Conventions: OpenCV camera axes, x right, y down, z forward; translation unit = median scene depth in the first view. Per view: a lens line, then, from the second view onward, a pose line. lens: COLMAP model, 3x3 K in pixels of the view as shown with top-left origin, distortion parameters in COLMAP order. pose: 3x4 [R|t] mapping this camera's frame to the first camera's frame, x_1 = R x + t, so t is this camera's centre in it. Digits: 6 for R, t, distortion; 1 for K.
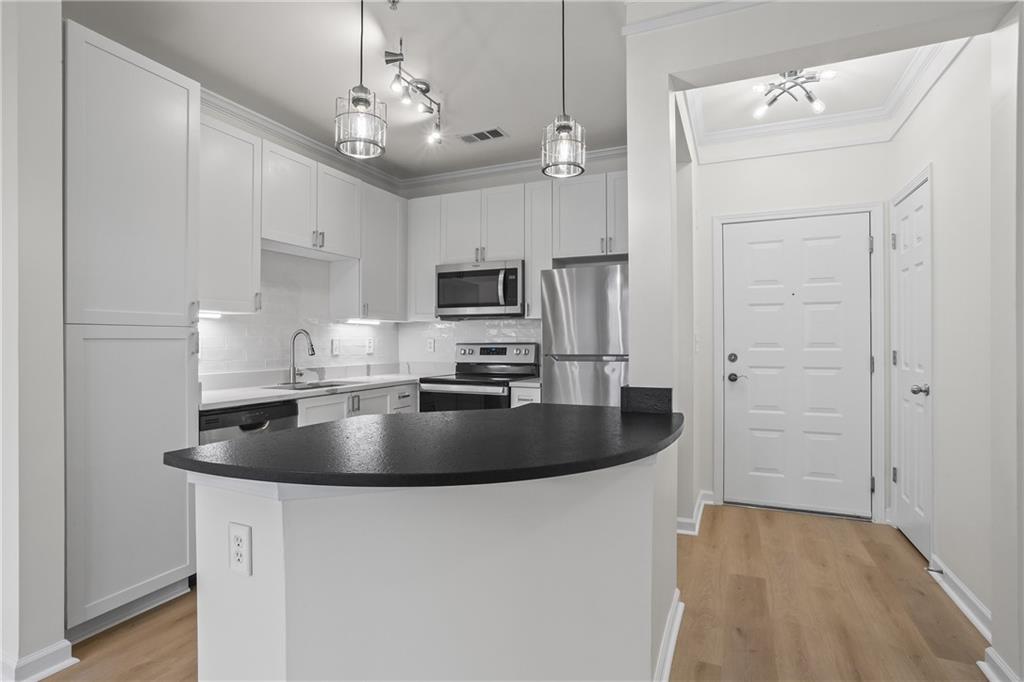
lens RADIAL K [[514.1, 0, 512.0], [0, 514.1, 341.0], [0, 0, 1]] dist [0.000458, 0.000032]
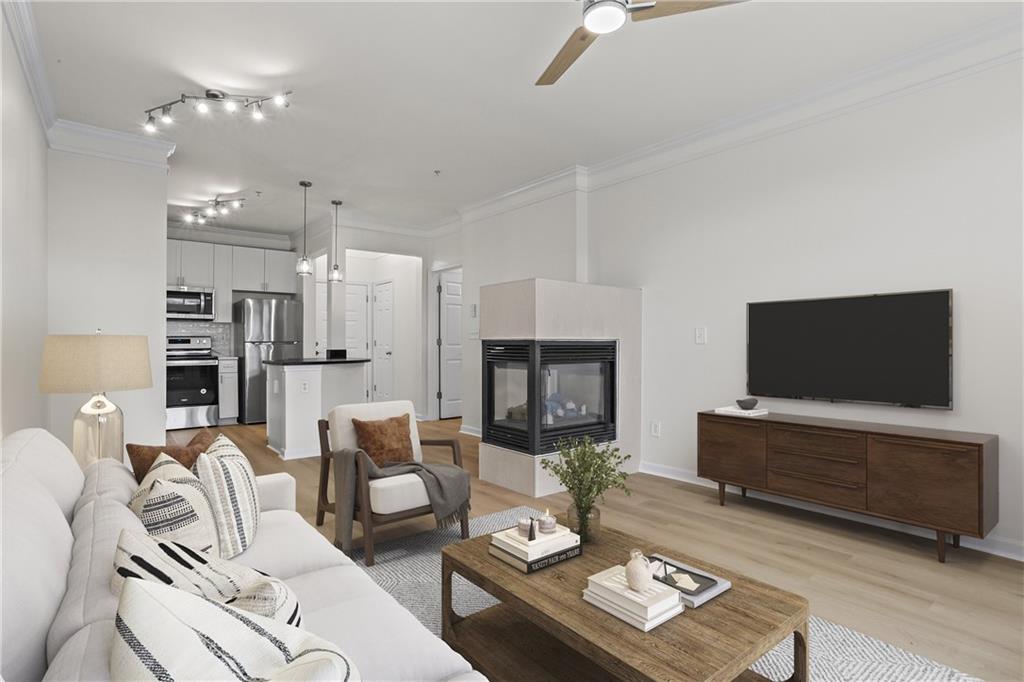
lens RADIAL K [[509.8, 0, 512.0], [0, 509.8, 341.0], [0, 0, 1]] dist [-0.000087, -0.000014]
pose [[0.470802, 0.003899, 0.882230, -1.034051], [-0.001886, 0.999992, -0.003413, 0.024532], [-0.882237, -0.000057, 0.470806, -0.709355]]
